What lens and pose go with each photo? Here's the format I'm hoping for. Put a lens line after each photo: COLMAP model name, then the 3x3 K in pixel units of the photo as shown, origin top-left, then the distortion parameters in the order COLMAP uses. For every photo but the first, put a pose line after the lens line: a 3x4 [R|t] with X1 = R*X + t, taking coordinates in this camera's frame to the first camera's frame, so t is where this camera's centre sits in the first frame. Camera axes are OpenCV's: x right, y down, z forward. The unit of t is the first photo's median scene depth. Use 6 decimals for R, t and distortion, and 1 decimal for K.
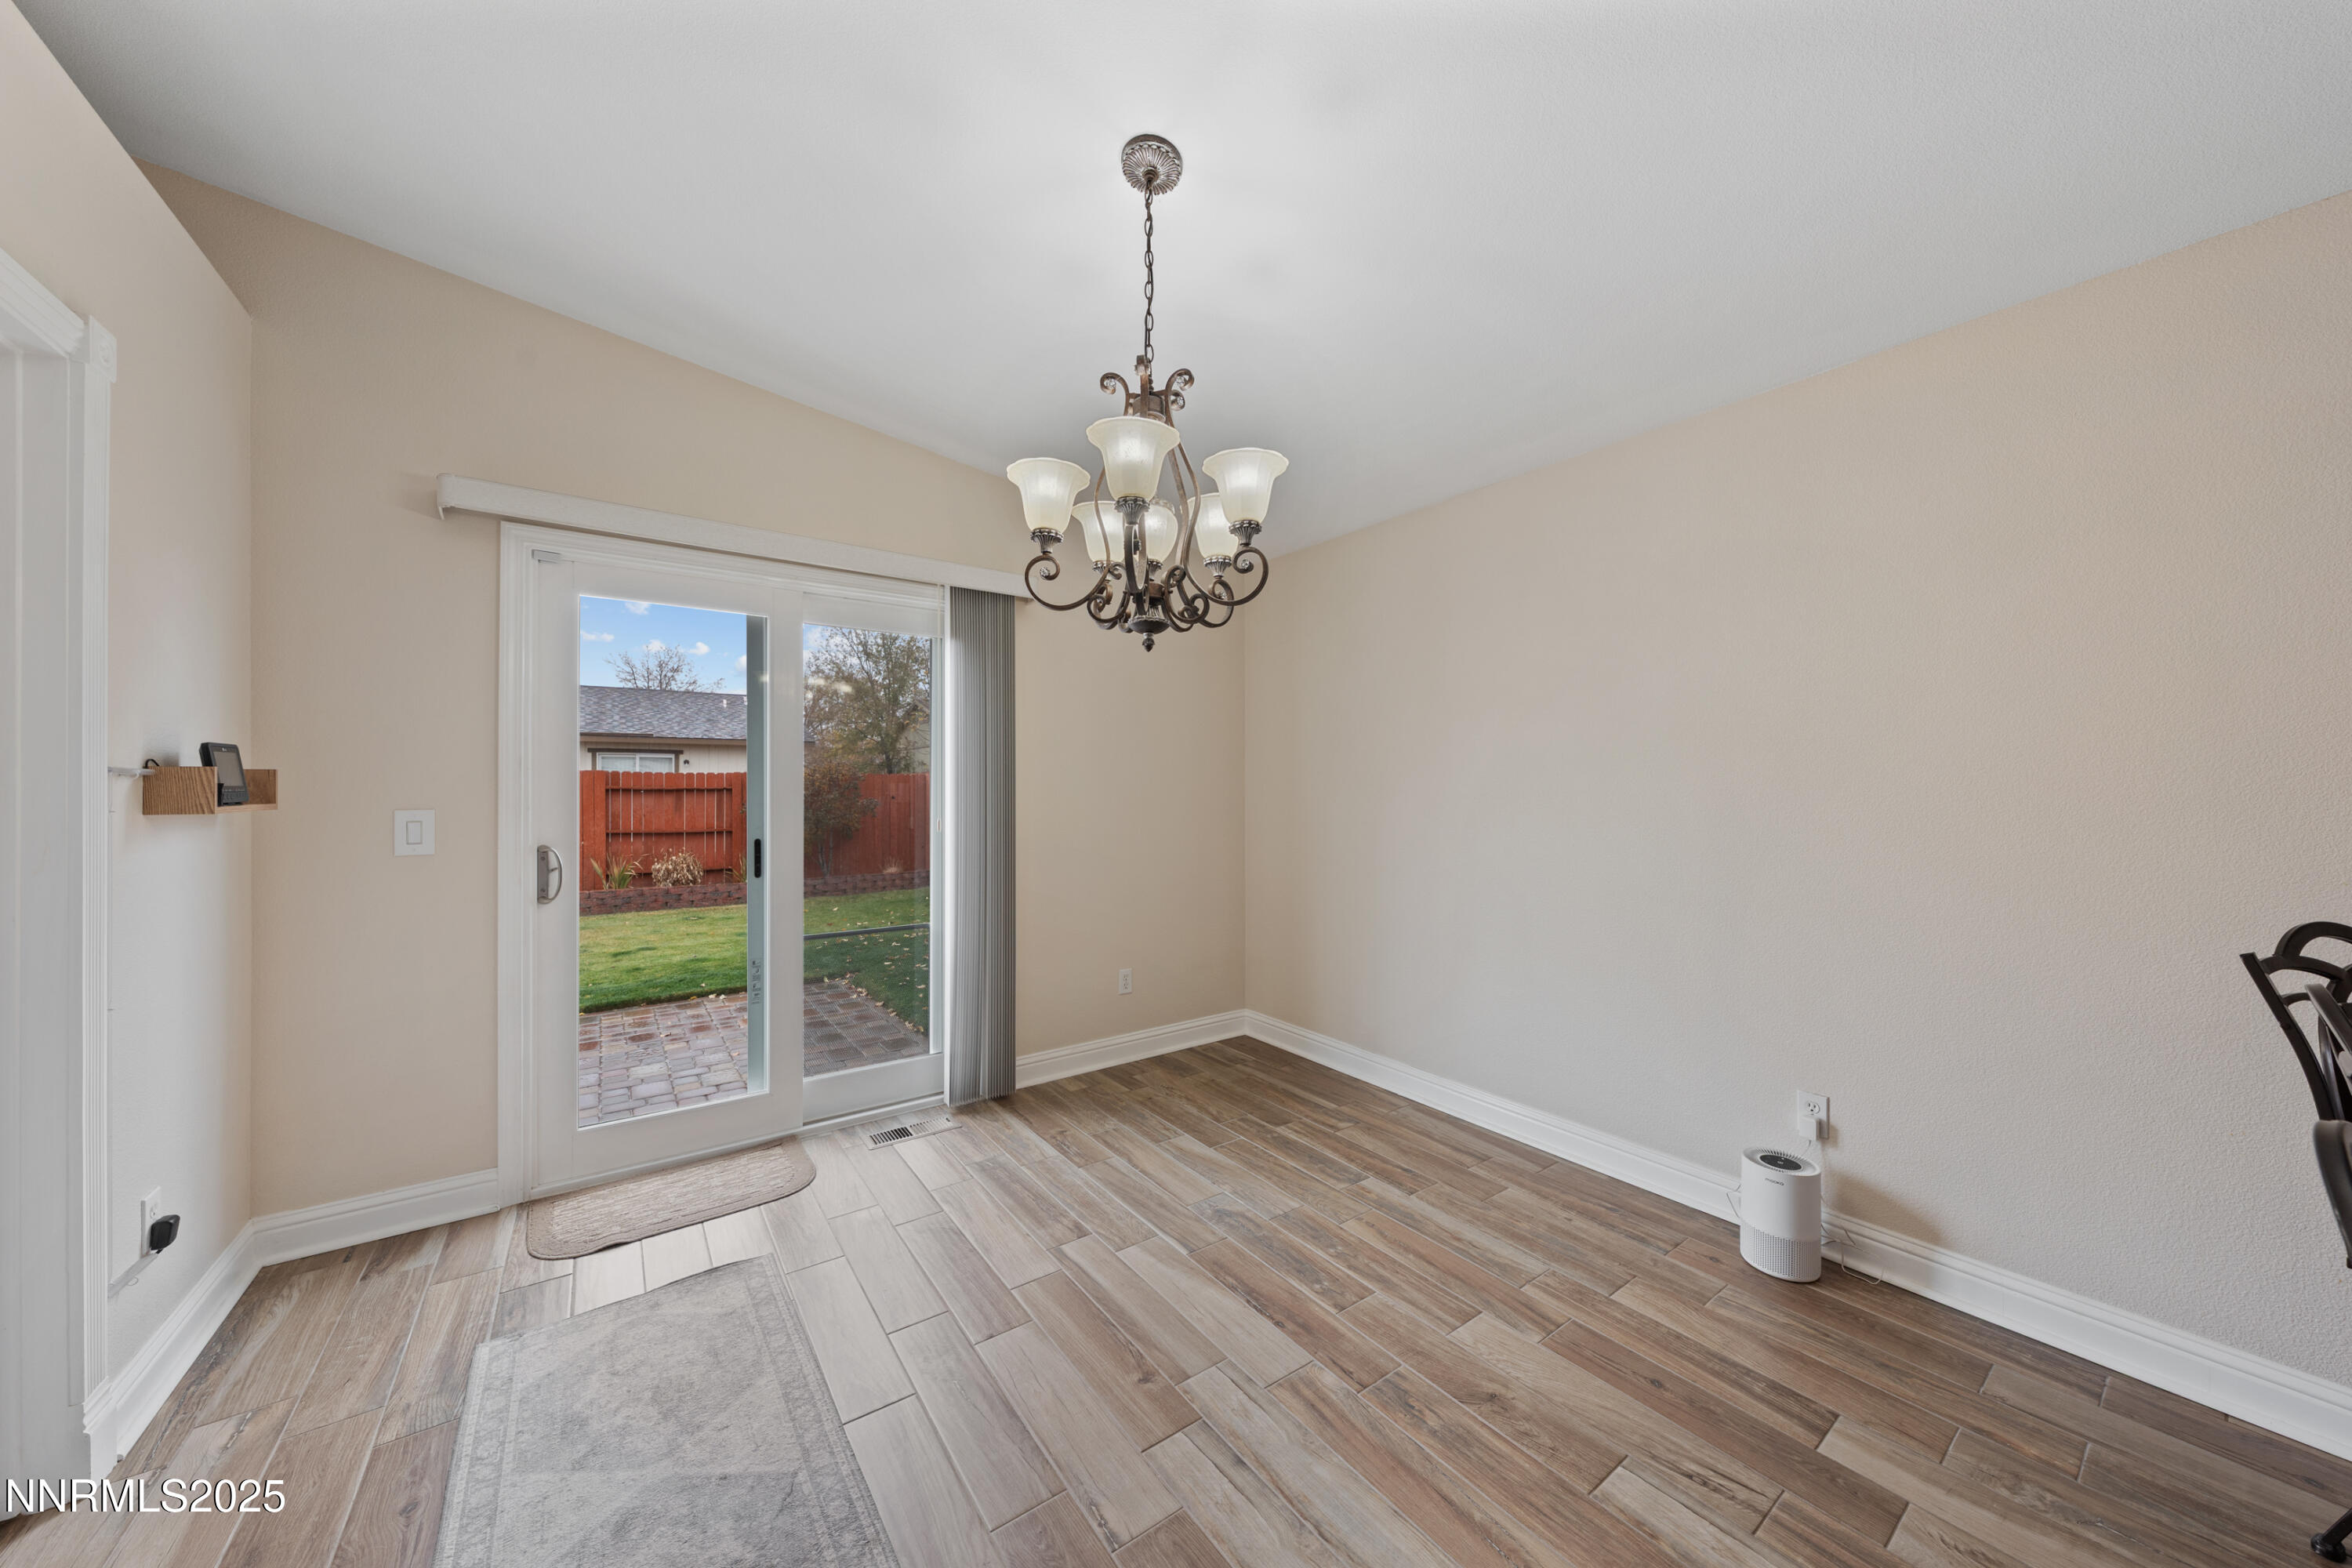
lens RADIAL K [[792.4, 0, 1172.5], [0, 792.4, 783.5], [0, 0, 1]] dist [-0.003567, -0.000086]
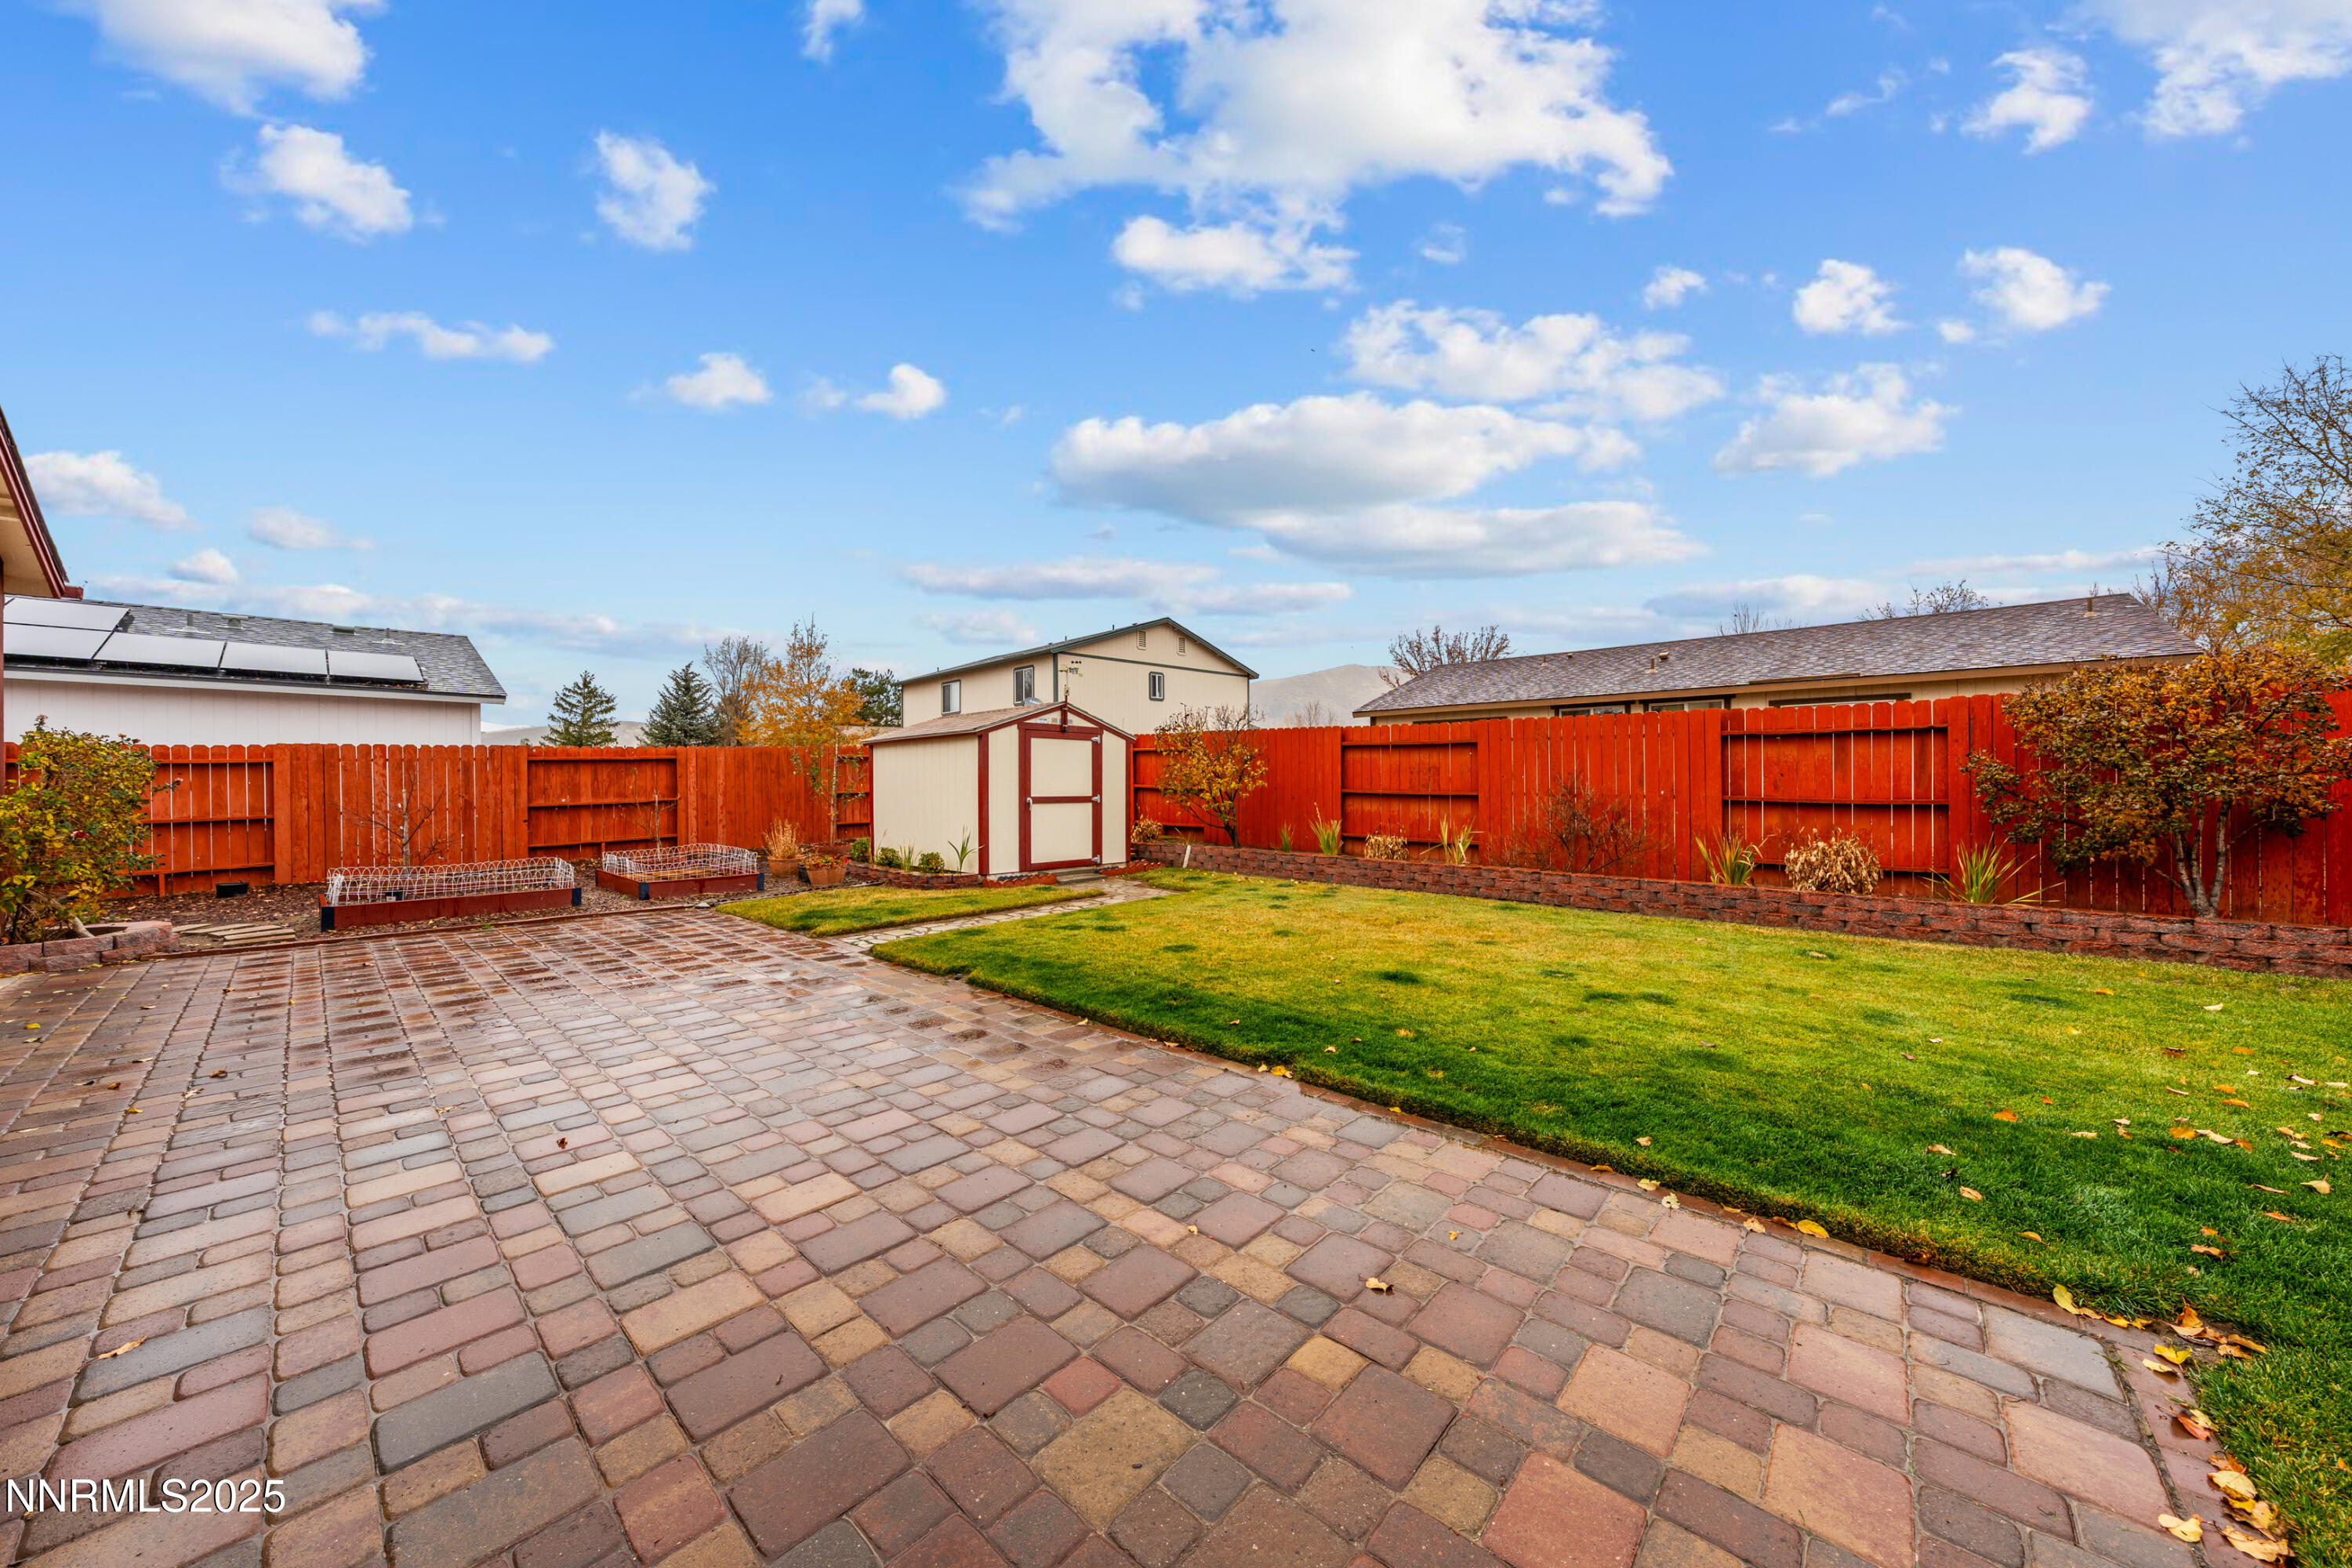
lens RADIAL K [[798.3, 0, 1173.4], [0, 798.3, 769.4], [0, 0, 1]] dist [-0.001909, -0.000136]
pose [[0.207430, -0.013566, -0.978156, -0.140115], [0.009220, 0.999887, -0.011912, 0.039881], [0.978206, -0.006547, 0.207532, 0.390552]]
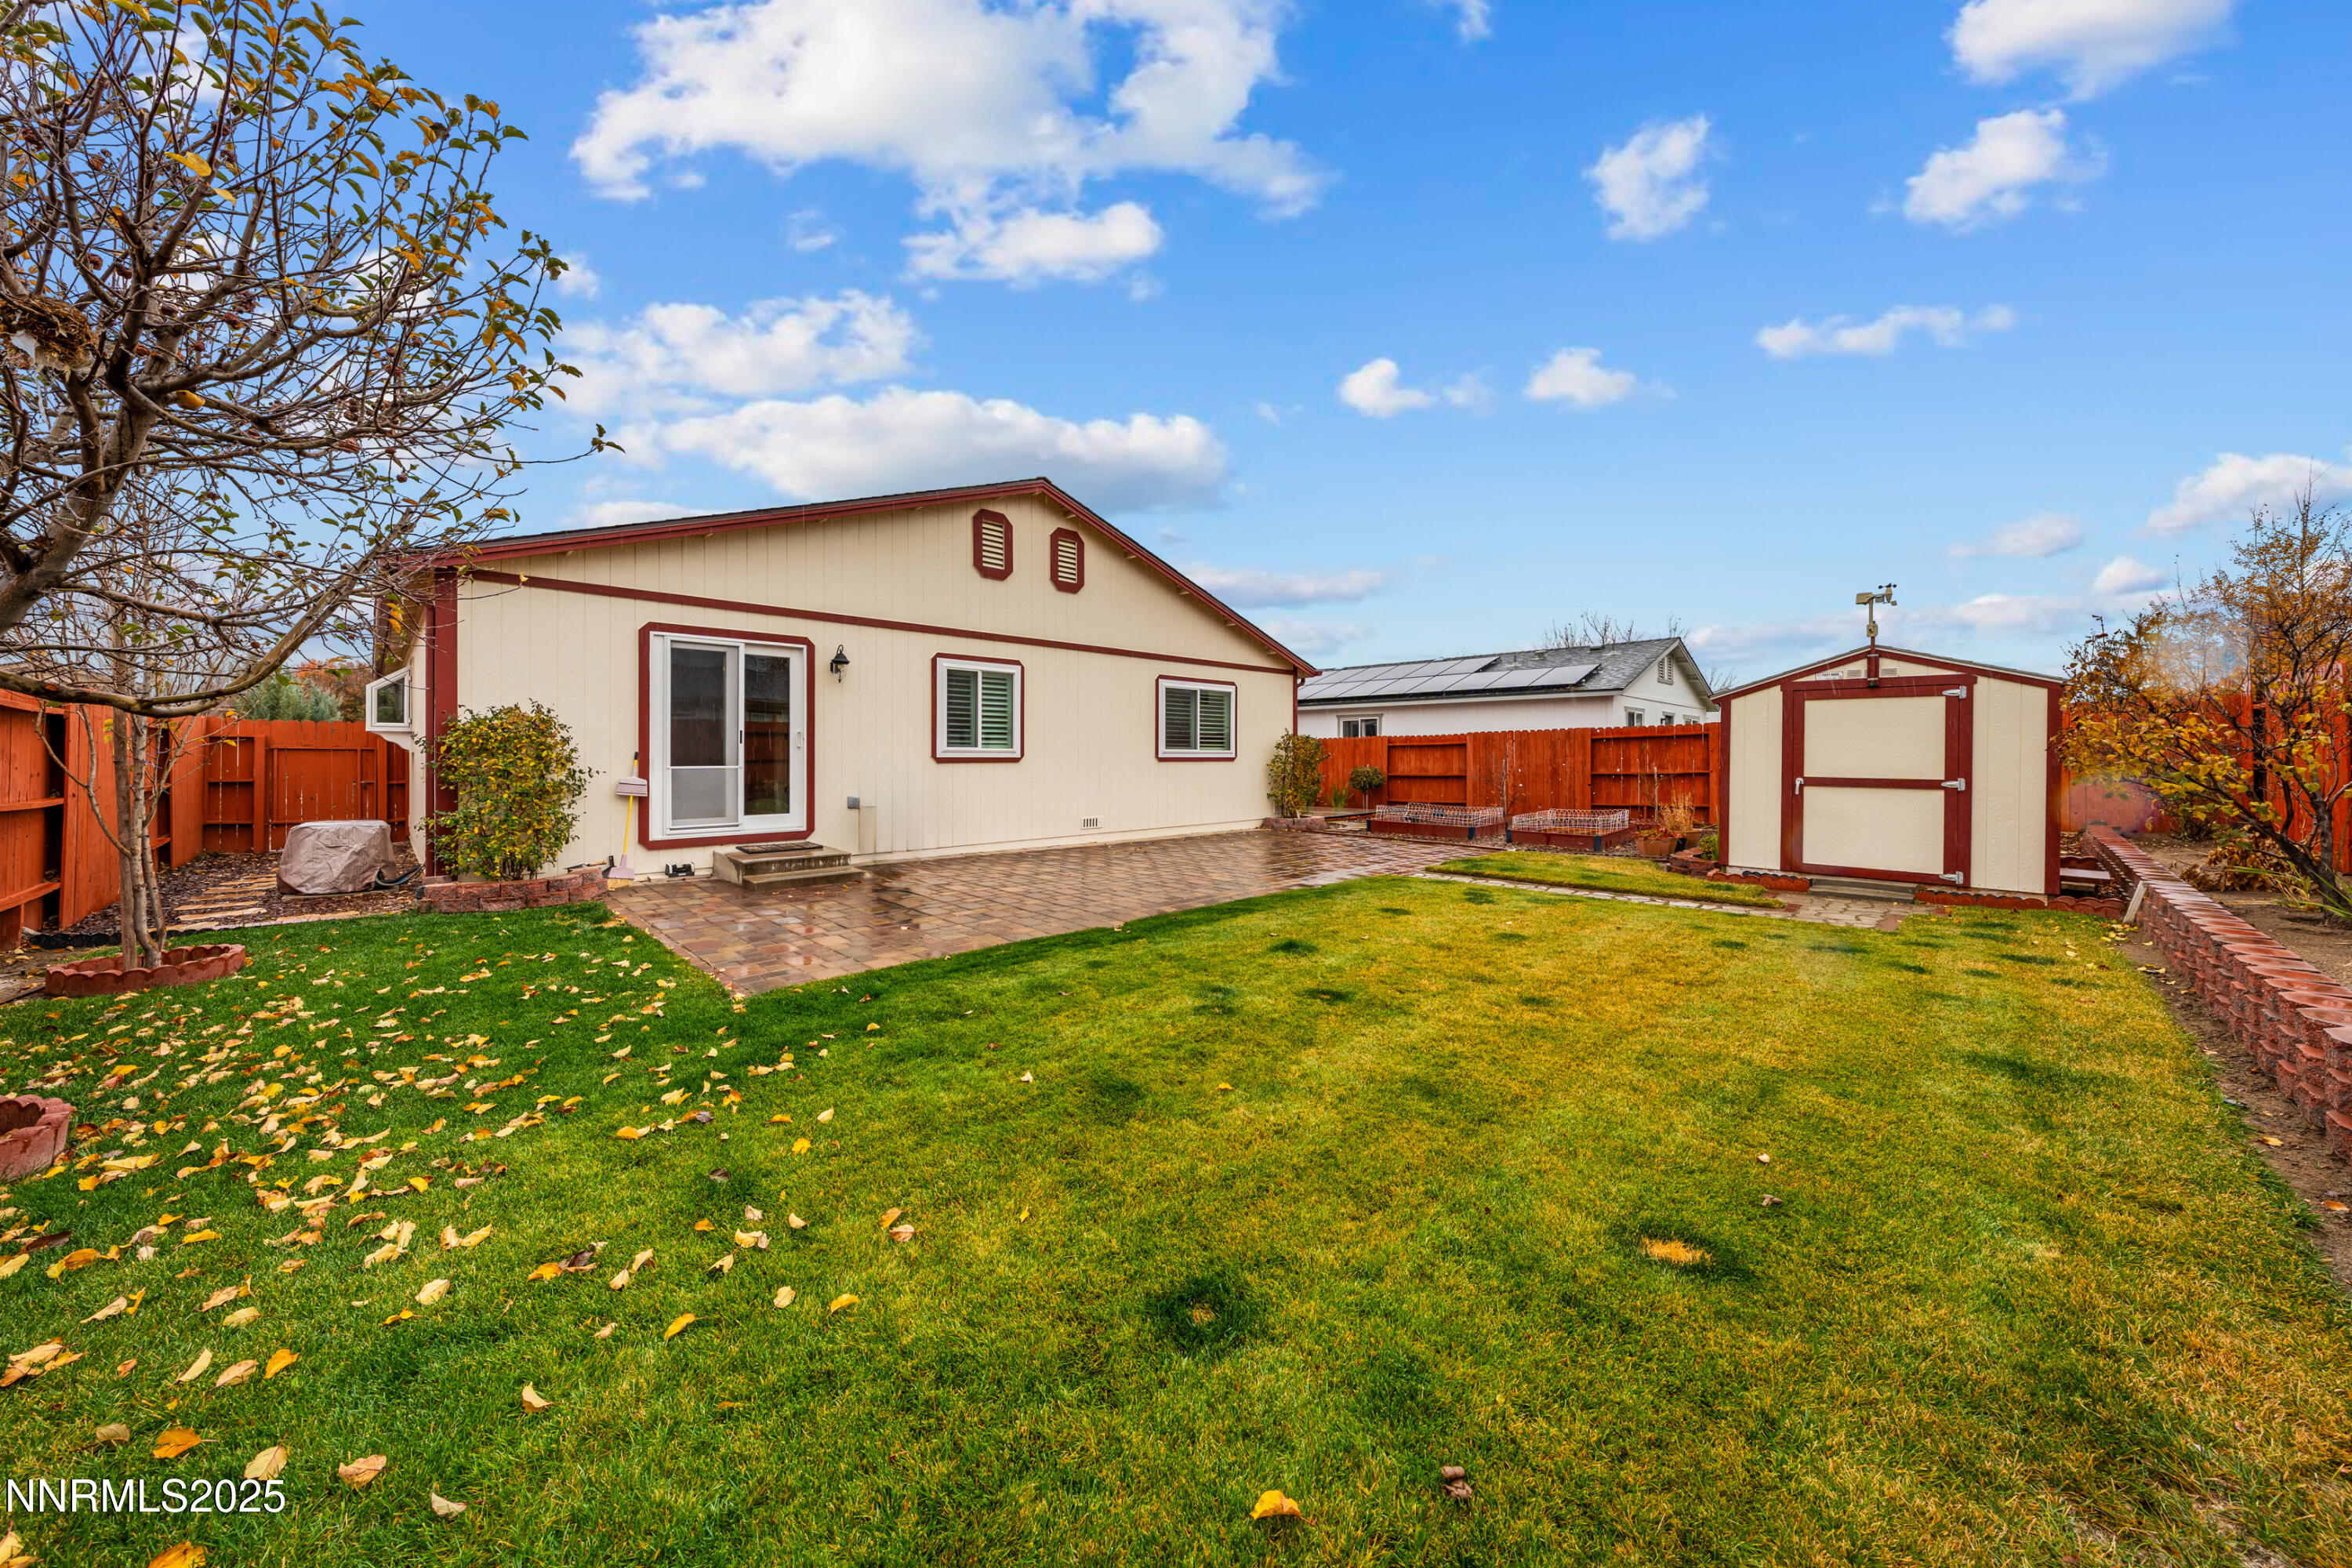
lens RADIAL K [[798.3, 0, 1173.4], [0, 798.3, 769.4], [0, 0, 1]] dist [-0.001909, -0.000136]
pose [[-0.987397, 0.006006, -0.158151, -0.351800], [0.004043, 0.999911, 0.012731, 0.040282], [0.158213, 0.011931, -0.987333, 0.892651]]
